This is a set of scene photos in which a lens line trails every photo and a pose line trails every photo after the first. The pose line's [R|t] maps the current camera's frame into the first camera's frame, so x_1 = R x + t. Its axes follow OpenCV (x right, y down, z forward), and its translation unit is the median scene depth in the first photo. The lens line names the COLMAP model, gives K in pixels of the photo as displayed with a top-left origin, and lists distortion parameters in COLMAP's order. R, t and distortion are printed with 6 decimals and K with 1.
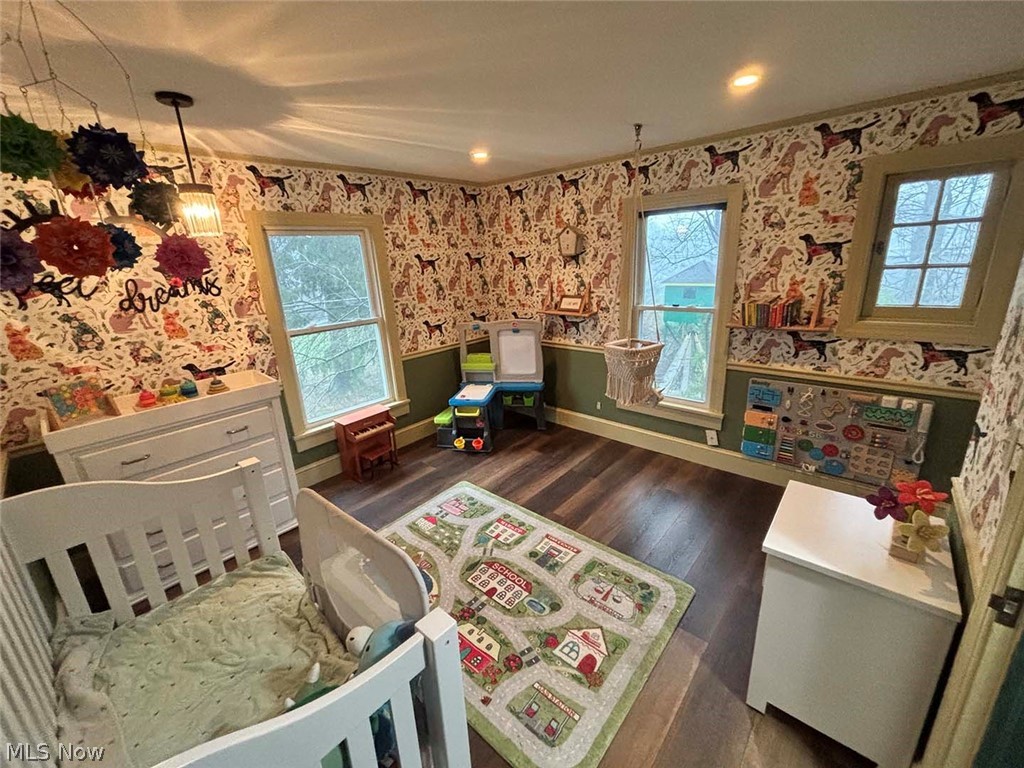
lens RADIAL K [[415.2, 0, 514.3], [0, 415.2, 385.3], [0, 0, 1]] dist [0.007087, -0.002675]
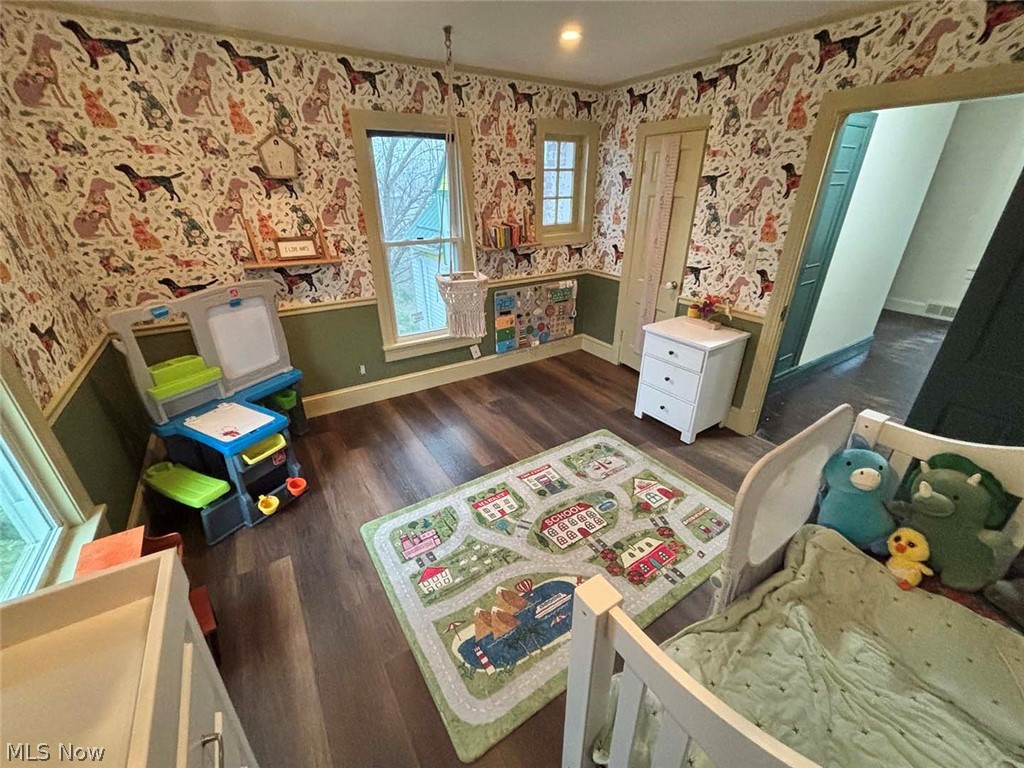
lens RADIAL K [[415.2, 0, 516.9], [0, 415.2, 381.6], [0, 0, 1]] dist [0.007087, -0.002675]
pose [[0.269786, -0.365773, 0.890745, -0.667663], [0.280219, 0.914832, 0.290792, -0.122929], [-0.921245, 0.171152, 0.349305, 0.594236]]
